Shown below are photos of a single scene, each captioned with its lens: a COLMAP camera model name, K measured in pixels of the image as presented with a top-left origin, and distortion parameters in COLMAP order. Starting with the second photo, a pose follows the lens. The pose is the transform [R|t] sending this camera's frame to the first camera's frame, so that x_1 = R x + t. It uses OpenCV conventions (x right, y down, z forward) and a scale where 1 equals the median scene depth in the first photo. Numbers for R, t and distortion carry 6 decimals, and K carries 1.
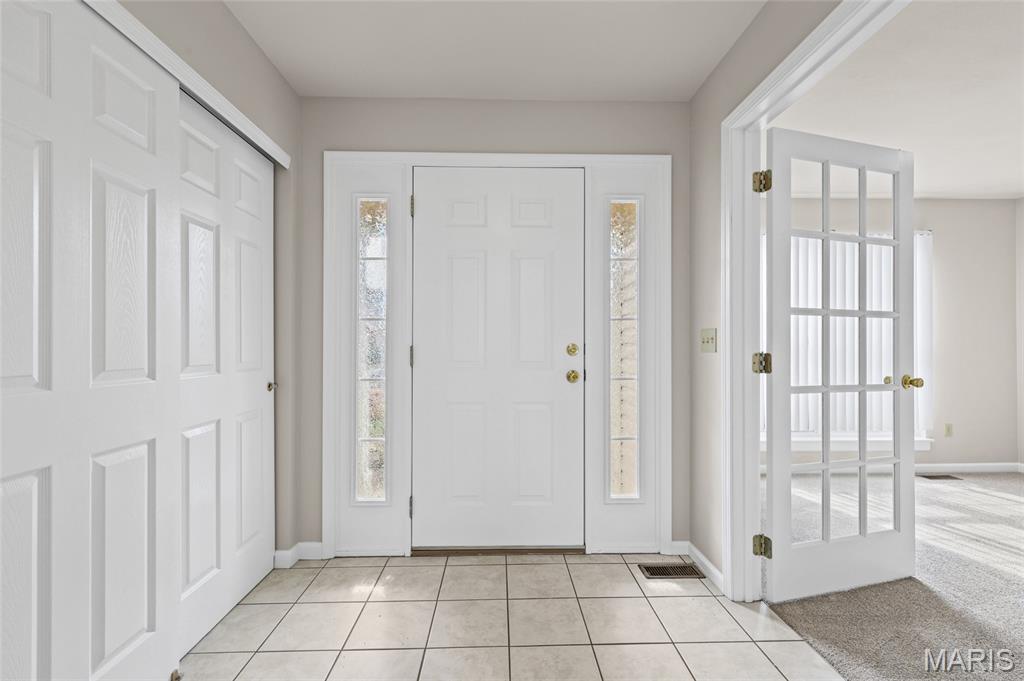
lens RADIAL K [[446.8, 0, 514.0], [0, 446.8, 339.4], [0, 0, 1]] dist [0.000318, 0.000339]
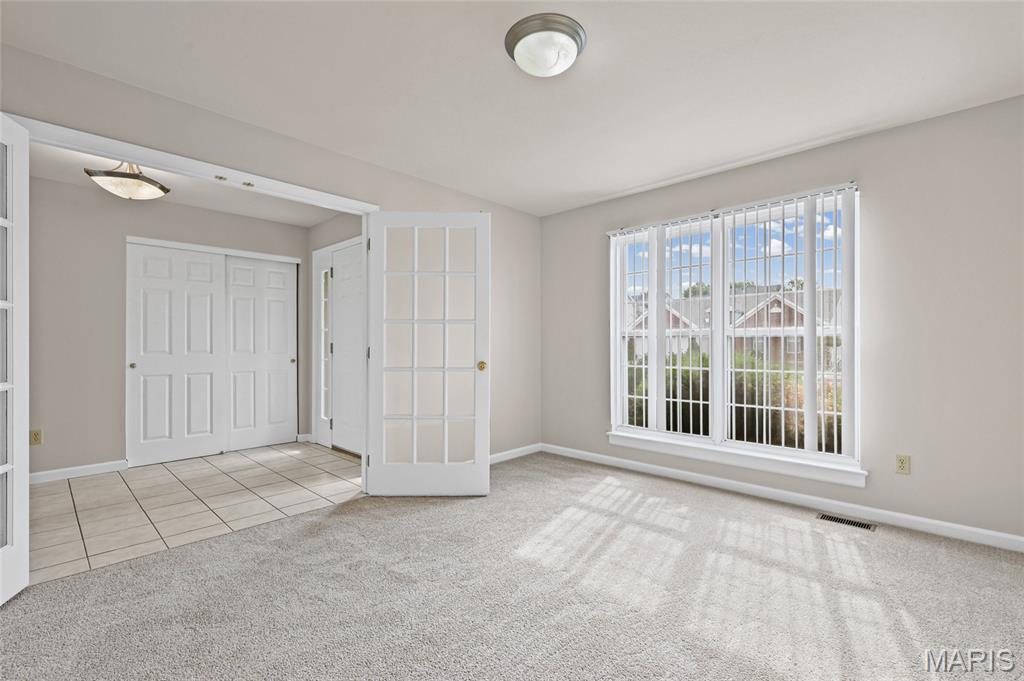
lens RADIAL K [[446.8, 0, 512.4], [0, 446.8, 346.5], [0, 0, 1]] dist [0.000318, 0.000339]
pose [[0.700085, -0.006776, -0.714028, 1.750439], [0.004443, 0.999977, -0.005134, 0.046054], [0.714046, 0.000422, 0.700099, 0.187925]]
